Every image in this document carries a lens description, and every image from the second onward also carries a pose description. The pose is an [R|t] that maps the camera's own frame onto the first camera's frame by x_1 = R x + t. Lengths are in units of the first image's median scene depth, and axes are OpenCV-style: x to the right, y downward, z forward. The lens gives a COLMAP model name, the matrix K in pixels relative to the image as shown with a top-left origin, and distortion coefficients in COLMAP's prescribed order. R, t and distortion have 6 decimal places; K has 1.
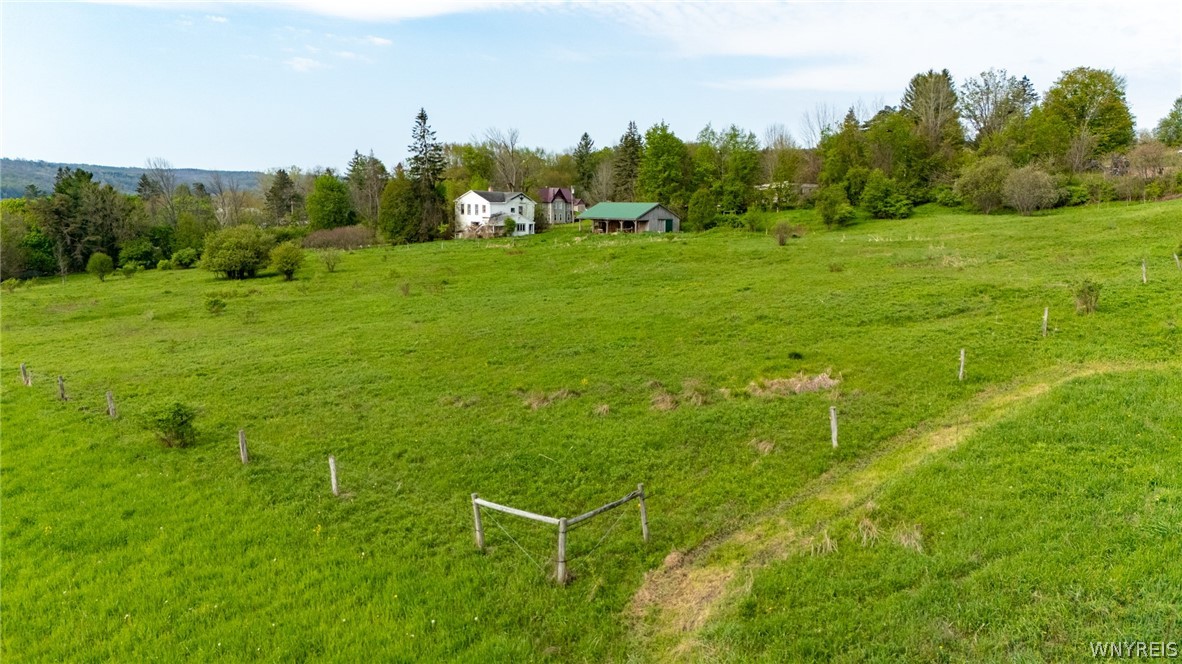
lens RADIAL K [[834.7, 0, 591.0], [0, 834.7, 332.0], [0, 0, 1]] dist [0.065247, -0.001046]
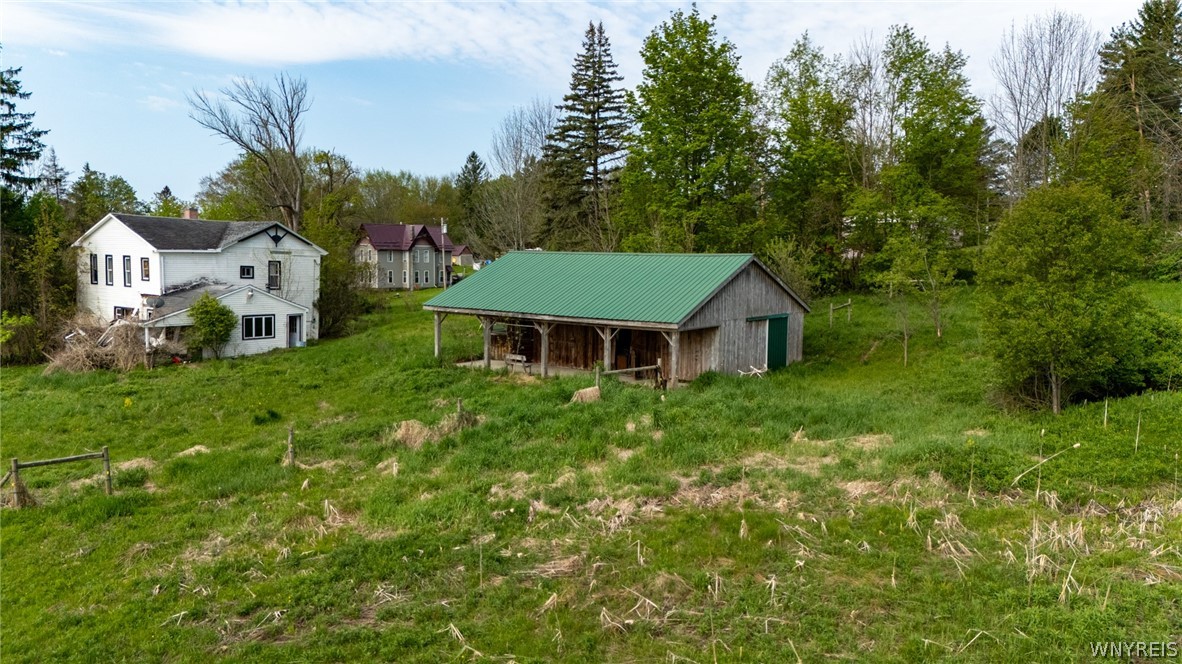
lens RADIAL K [[836.8, 0, 591.0], [0, 836.8, 332.0], [0, 0, 1]] dist [0.049518, -0.002482]
pose [[0.991850, -0.008281, 0.127138, 0.001396], [0.015559, 0.998289, -0.056361, -0.113531], [-0.126454, 0.057880, 0.990282, 0.730224]]
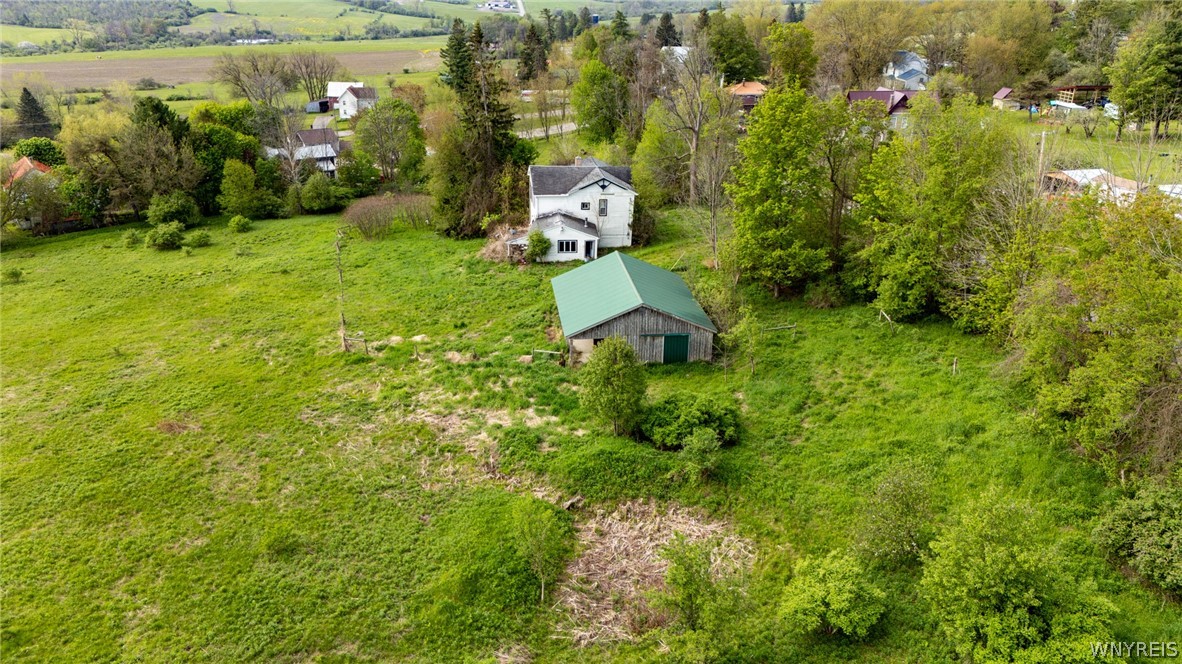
lens RADIAL K [[836.8, 0, 591.0], [0, 836.8, 332.0], [0, 0, 1]] dist [0.049518, -0.002482]
pose [[0.765454, 0.234773, -0.599134, 0.320000], [-0.087939, 0.960499, 0.264024, -0.245457], [0.637453, -0.149411, 0.755864, 0.617039]]
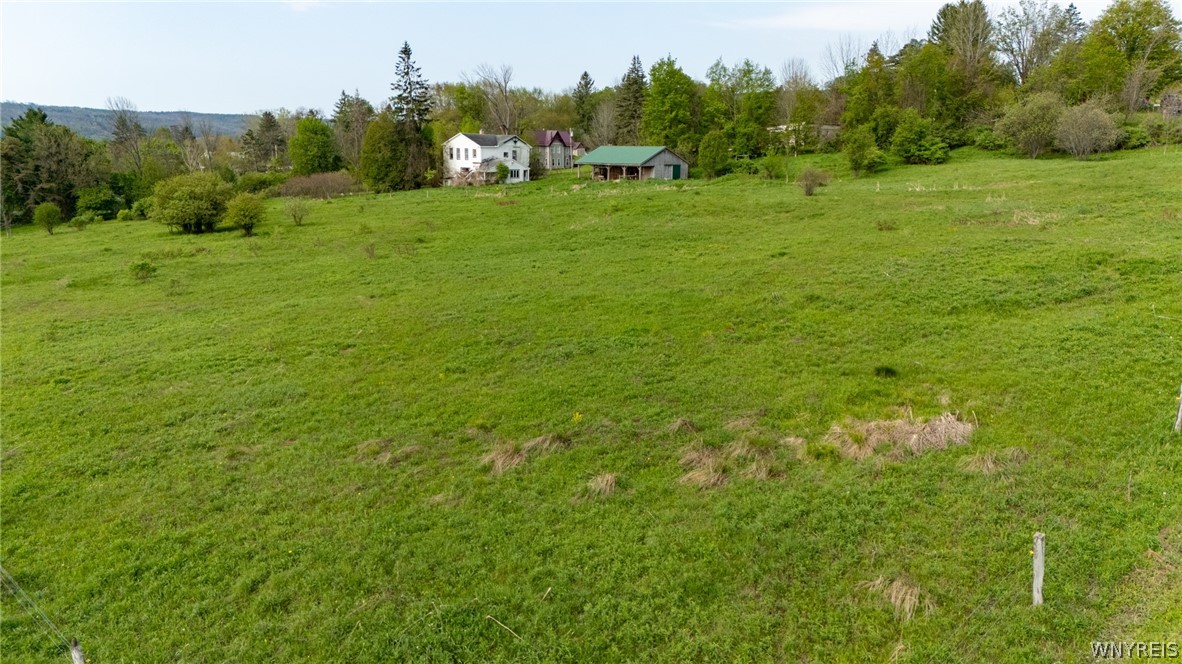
lens RADIAL K [[836.8, 0, 591.0], [0, 836.8, 332.0], [0, 0, 1]] dist [0.049518, -0.002482]
pose [[0.999999, -0.000696, -0.000771, 0.000851], [0.000744, 0.997940, 0.064155, -0.011536], [0.000725, -0.064156, 0.997940, 0.075202]]
